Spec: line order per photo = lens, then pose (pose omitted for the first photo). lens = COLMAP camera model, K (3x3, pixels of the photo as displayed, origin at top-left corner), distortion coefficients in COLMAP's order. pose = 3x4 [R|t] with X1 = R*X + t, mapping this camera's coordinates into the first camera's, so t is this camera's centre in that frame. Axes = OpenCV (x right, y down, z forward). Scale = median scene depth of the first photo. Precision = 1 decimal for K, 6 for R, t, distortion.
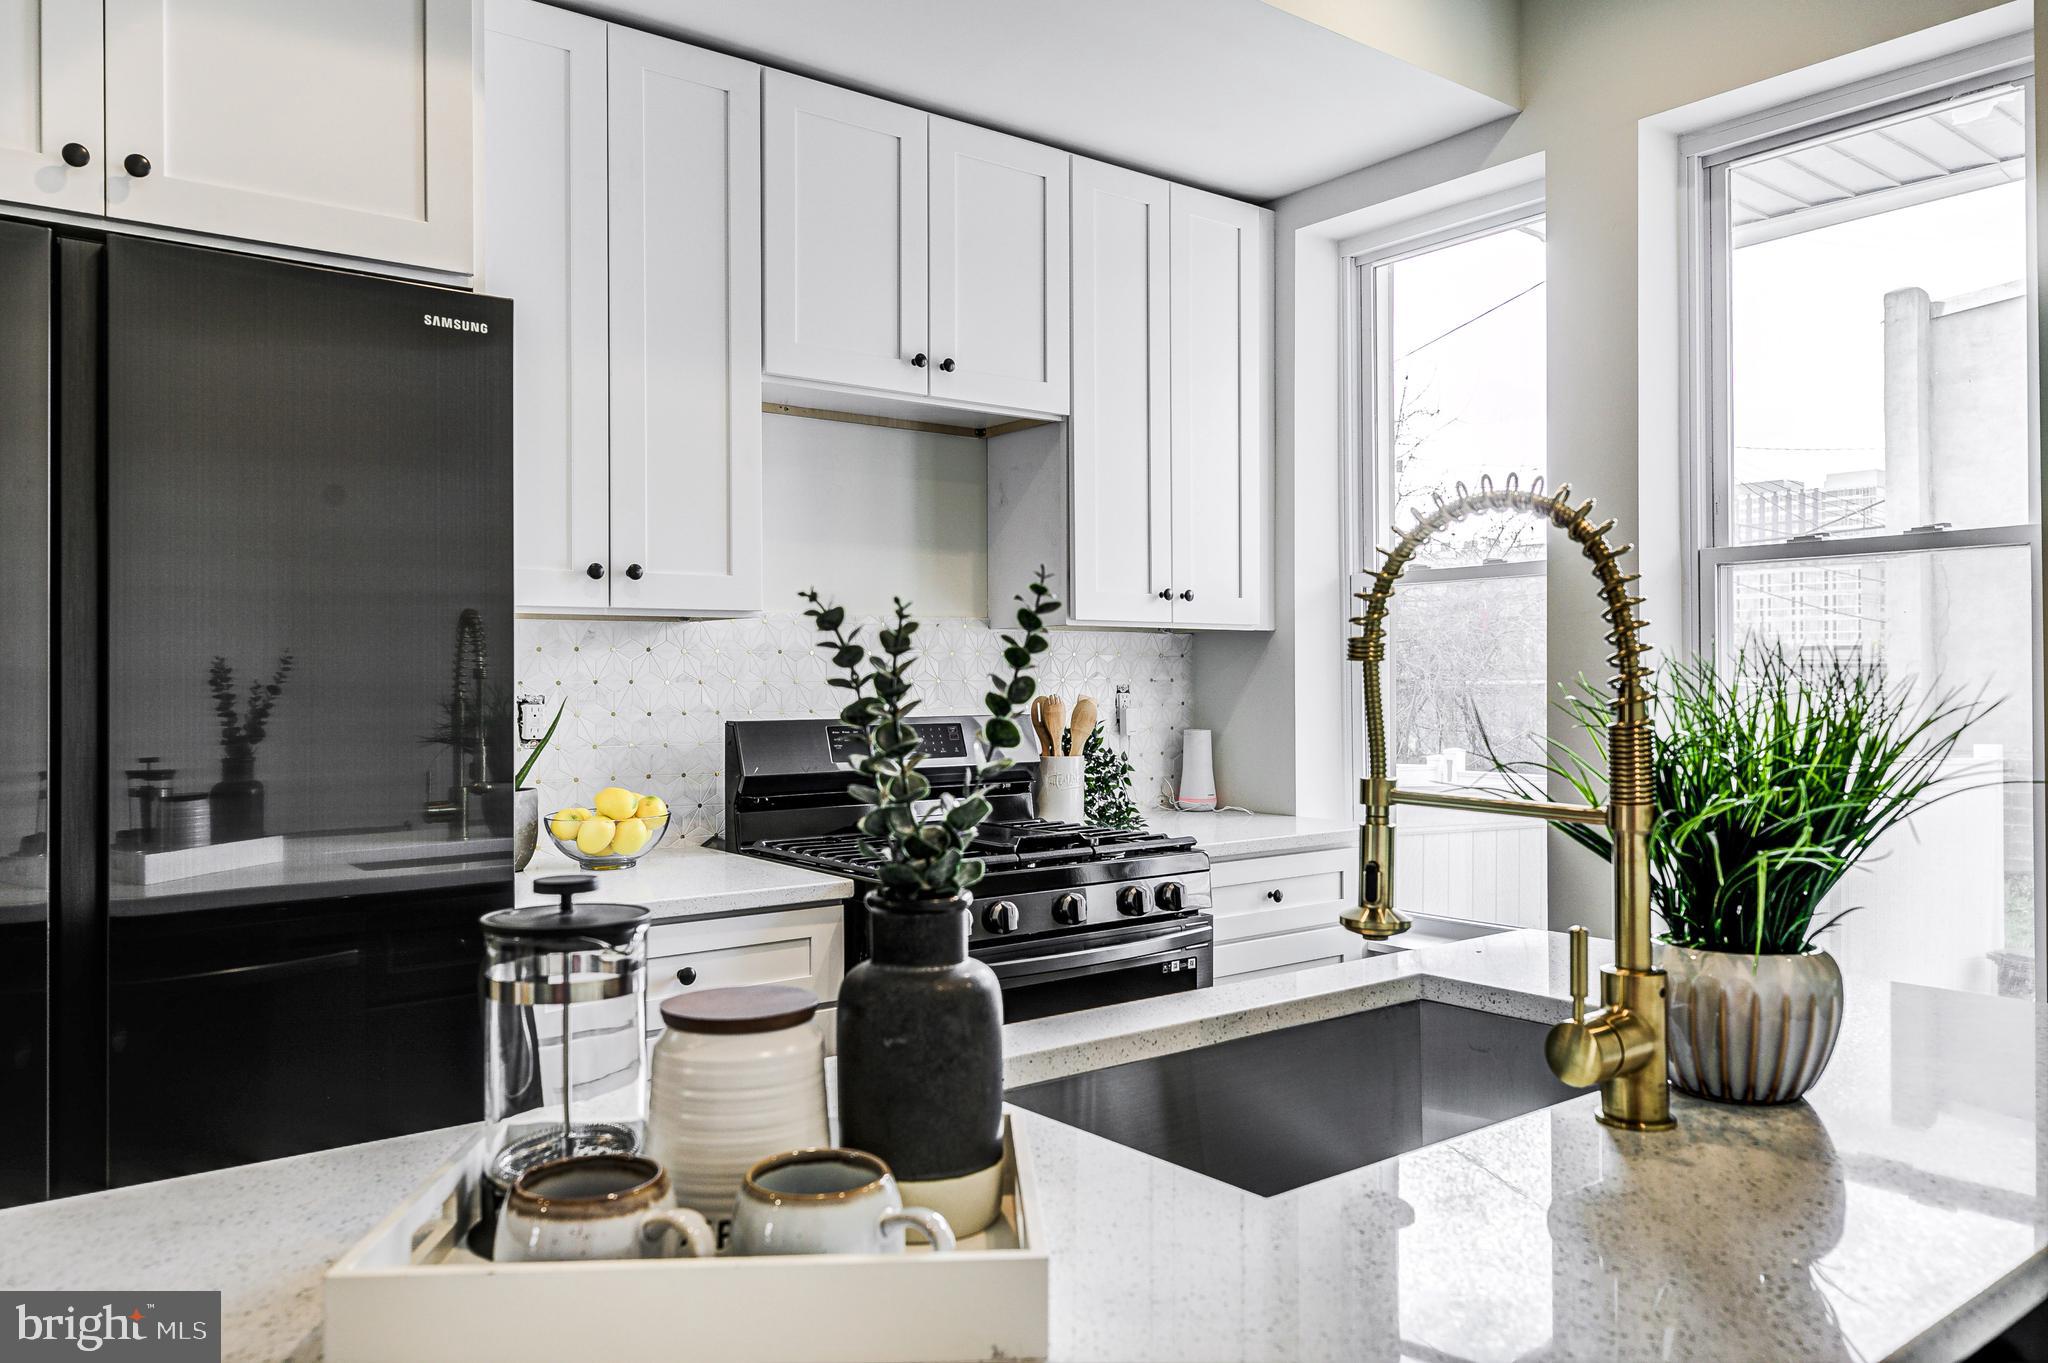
lens RADIAL K [[1464.7, 0, 1033.9], [0, 1464.7, 674.1], [0, 0, 1]] dist [0.004748, -0.000996]
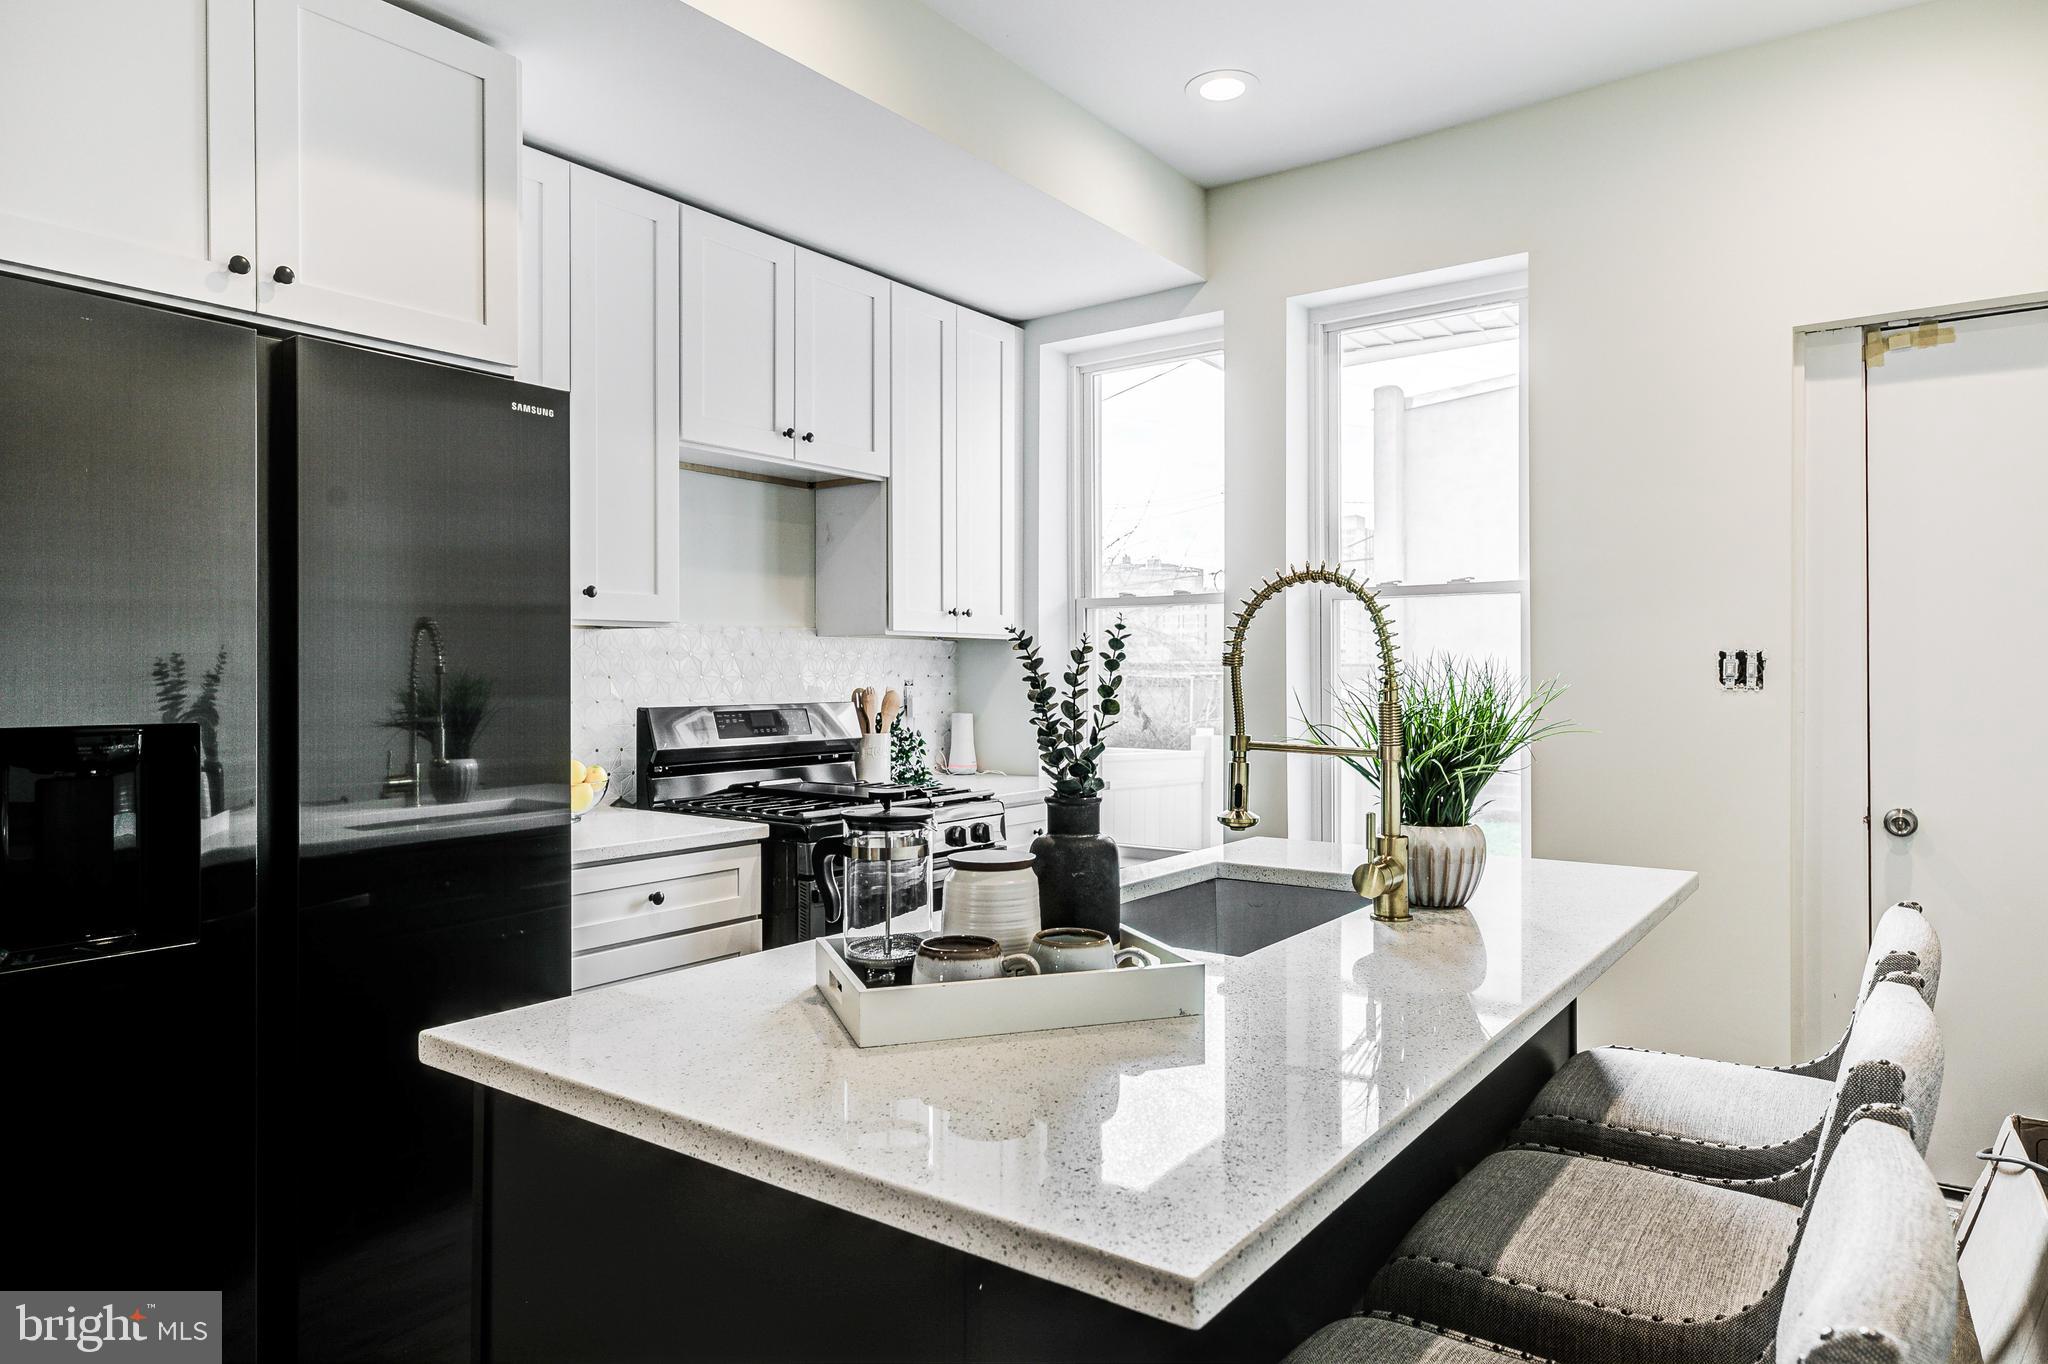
lens RADIAL K [[1257.4, 0, 1038.3], [0, 1257.4, 675.0], [0, 0, 1]] dist [0.000577, 0.001381]
pose [[0.962419, 0.002558, 0.271555, -0.250488], [-0.003656, 0.999987, 0.003538, -0.002132], [-0.271543, -0.004398, 0.962416, -0.222243]]
